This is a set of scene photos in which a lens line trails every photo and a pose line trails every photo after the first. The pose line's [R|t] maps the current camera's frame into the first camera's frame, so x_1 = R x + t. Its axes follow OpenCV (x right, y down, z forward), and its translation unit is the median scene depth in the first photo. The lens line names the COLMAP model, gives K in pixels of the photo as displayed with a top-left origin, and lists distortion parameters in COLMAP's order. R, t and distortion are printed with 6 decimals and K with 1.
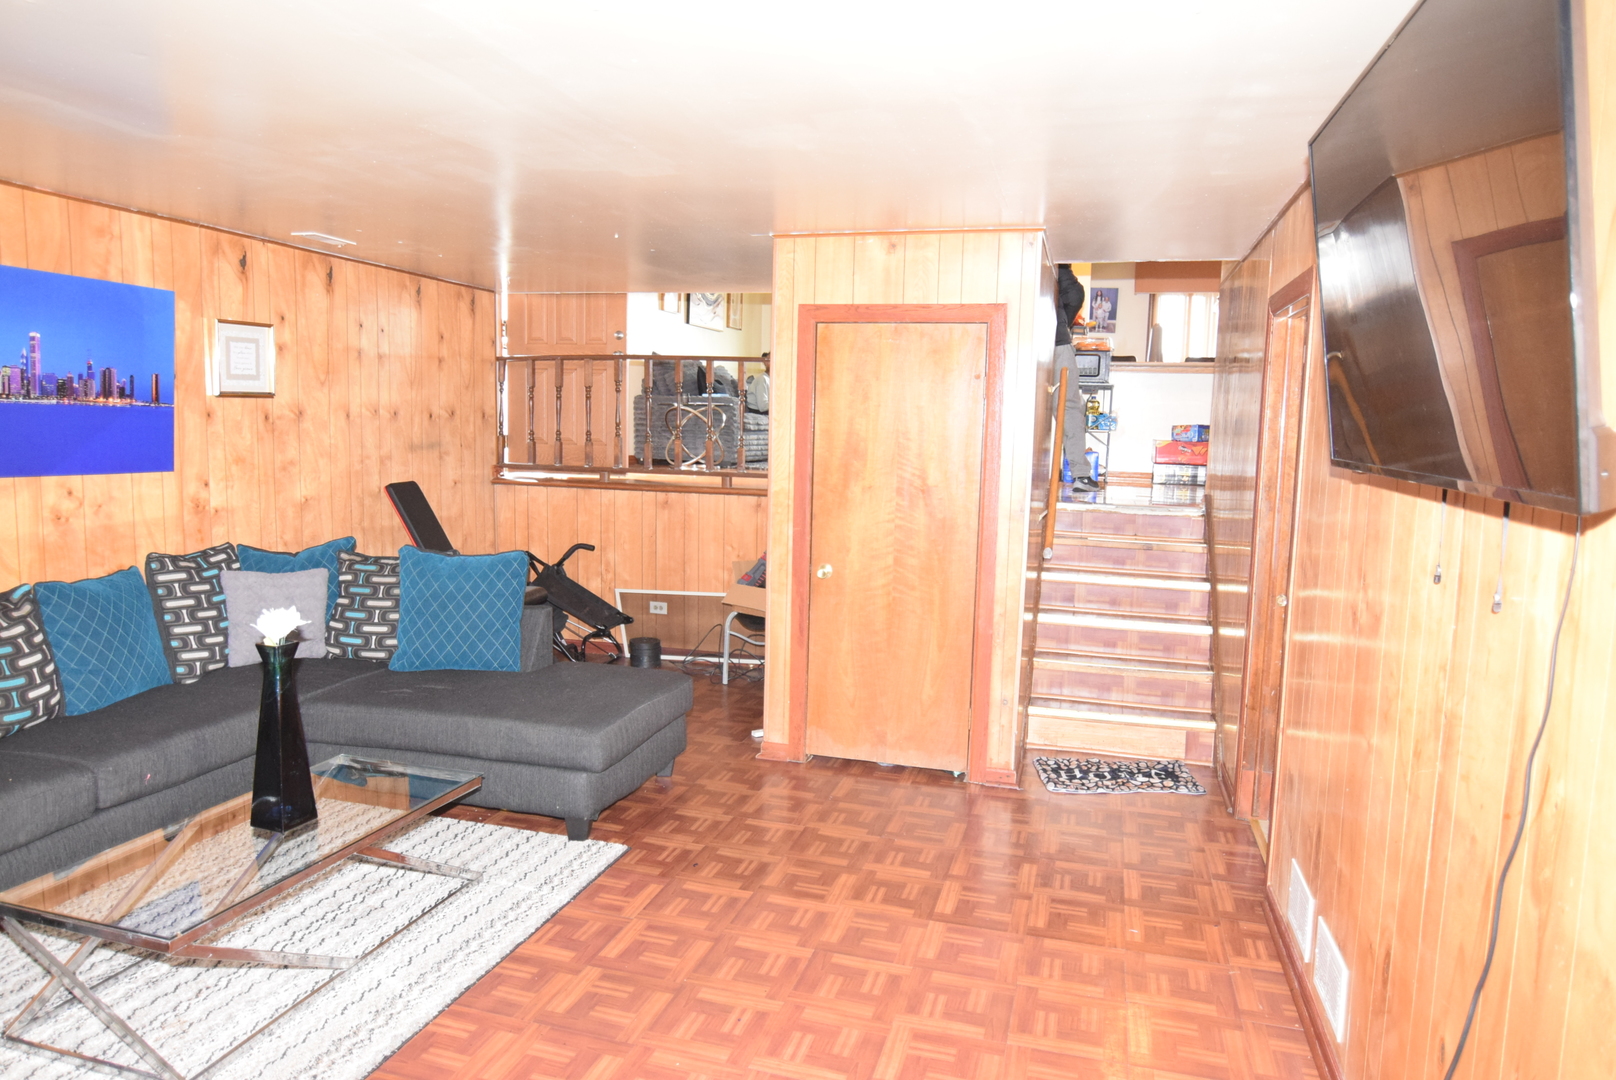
lens RADIAL K [[1033.2, 0, 811.6], [0, 1033.2, 540.2], [0, 0, 1]] dist [-0.016468, 0.004399]
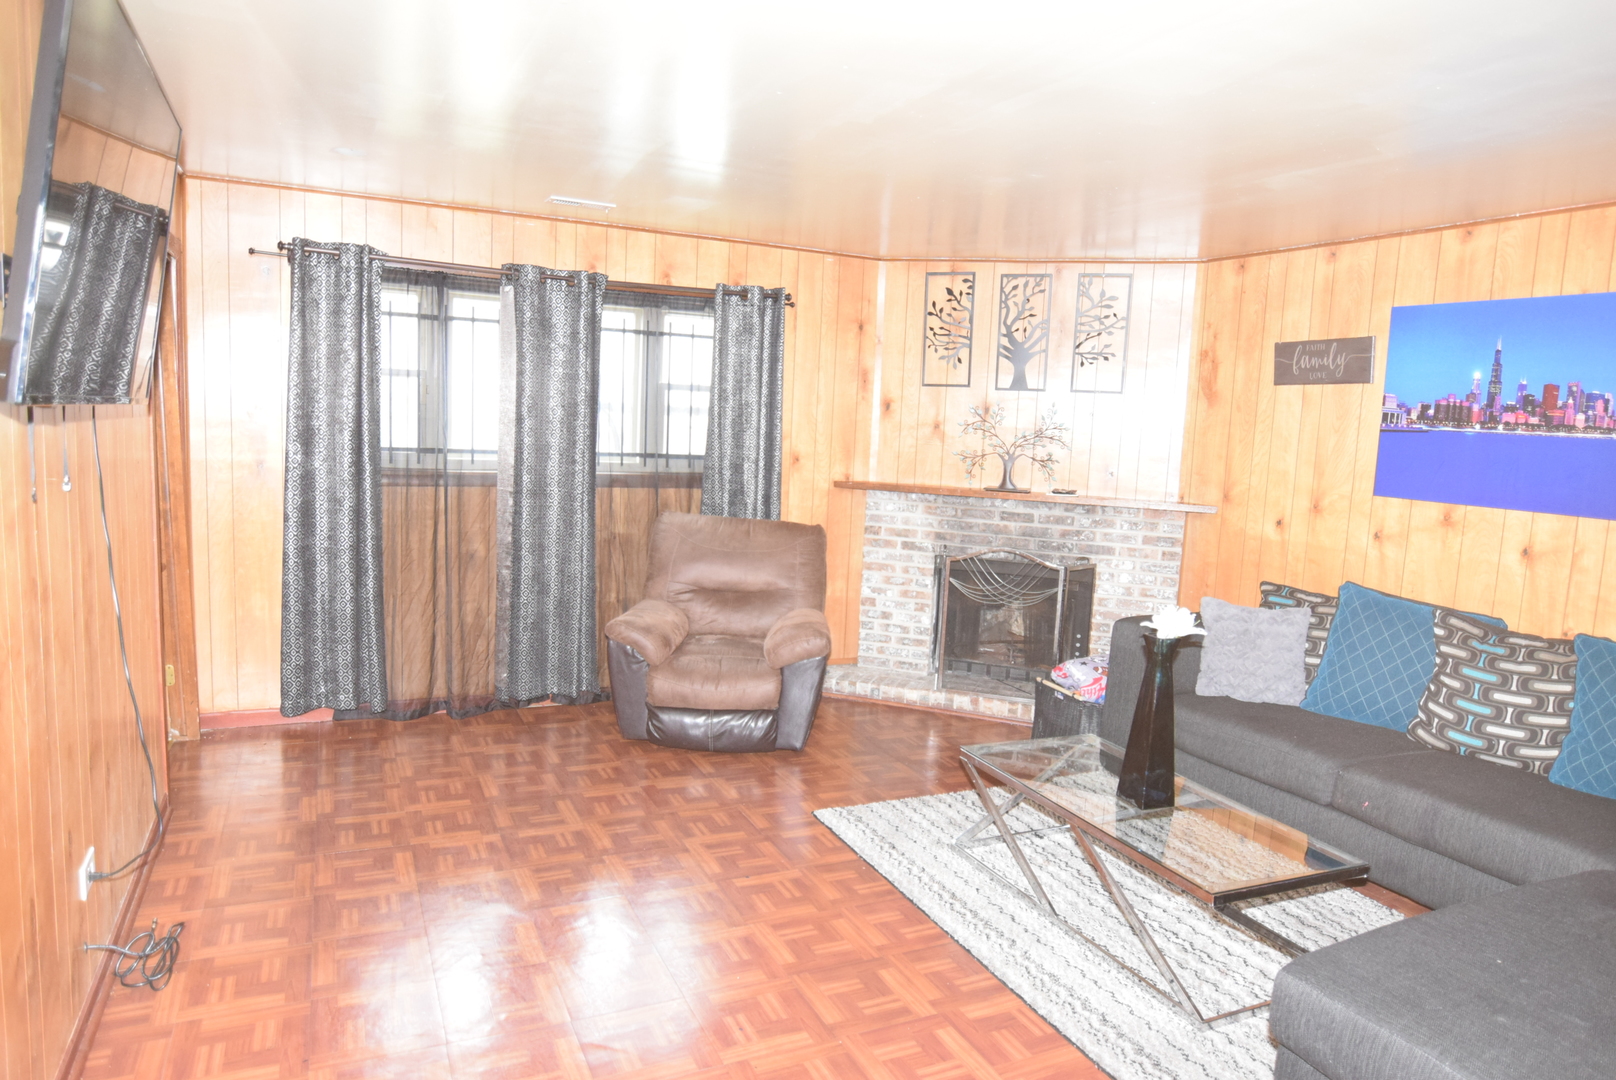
lens RADIAL K [[1033.2, 0, 803.2], [0, 1033.2, 538.2], [0, 0, 1]] dist [-0.016468, 0.004399]
pose [[-0.754559, 0.023221, -0.655821, 0.345175], [-0.137396, 0.971634, 0.192485, -0.114300], [0.641687, 0.235349, -0.729965, 1.123032]]
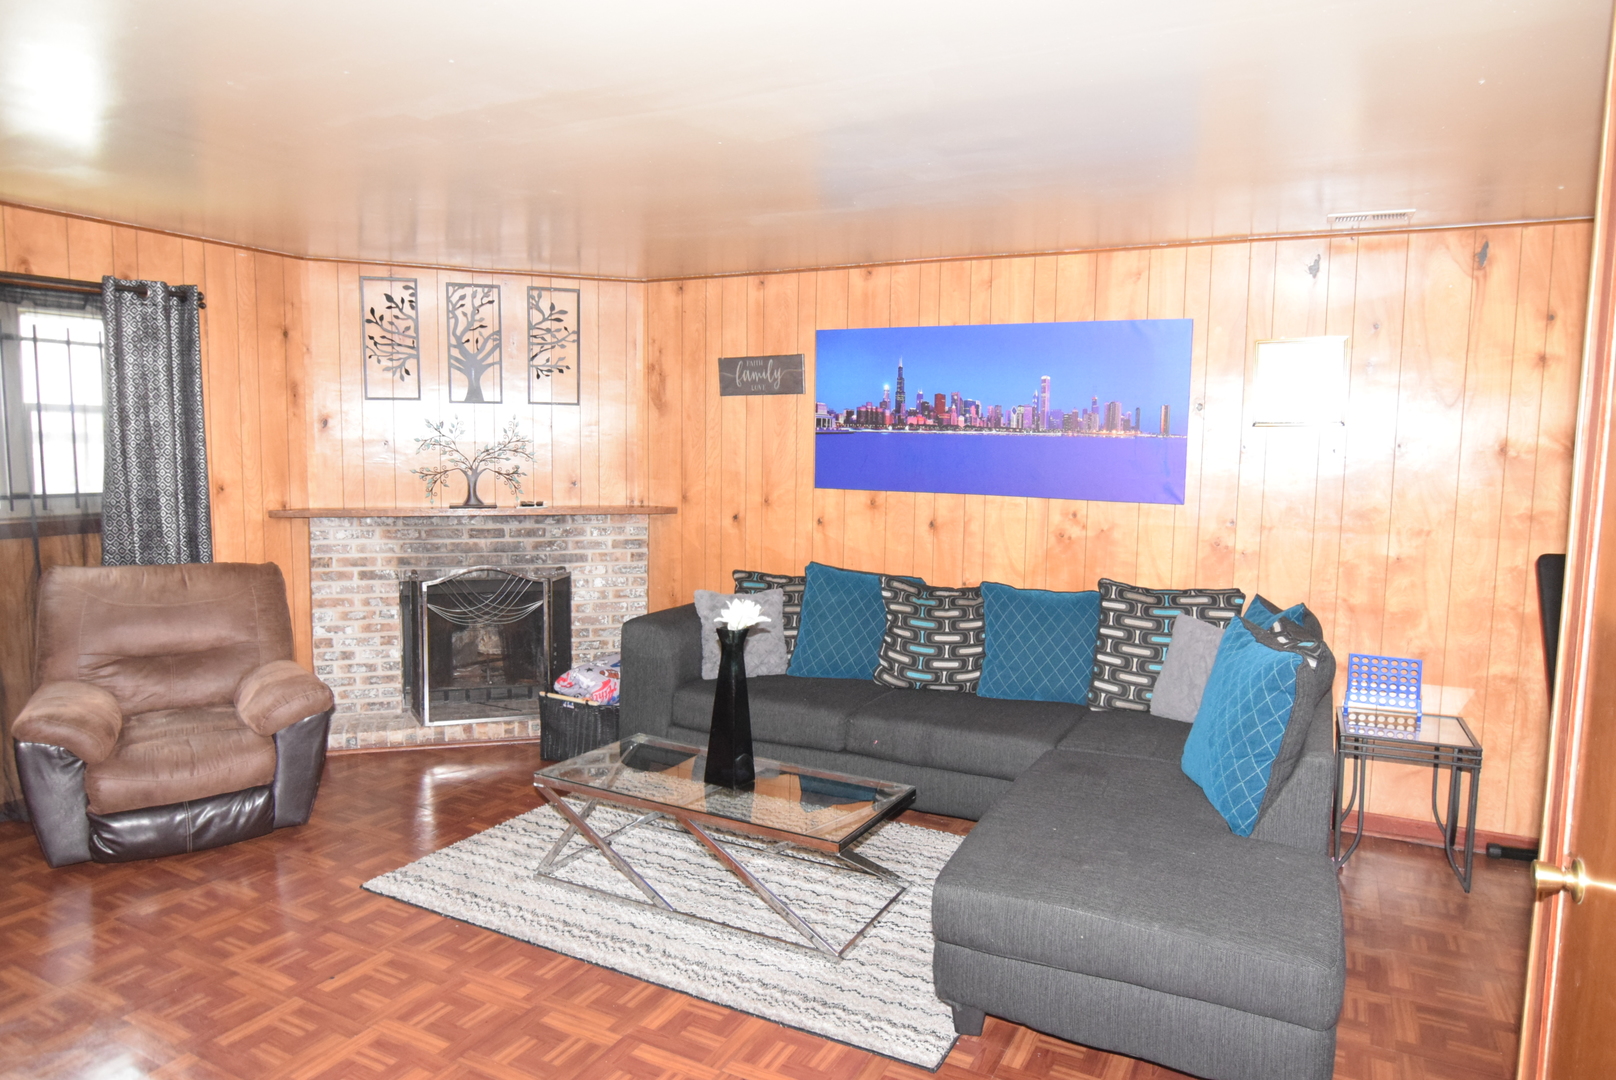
lens RADIAL K [[1033.2, 0, 807.8], [0, 1033.2, 540.3], [0, 0, 1]] dist [-0.016468, 0.004399]
pose [[-0.199932, 0.070502, -0.977270, 0.451663], [-0.131904, 0.986392, 0.098145, -0.093397], [0.970891, 0.148528, -0.187912, 0.952328]]
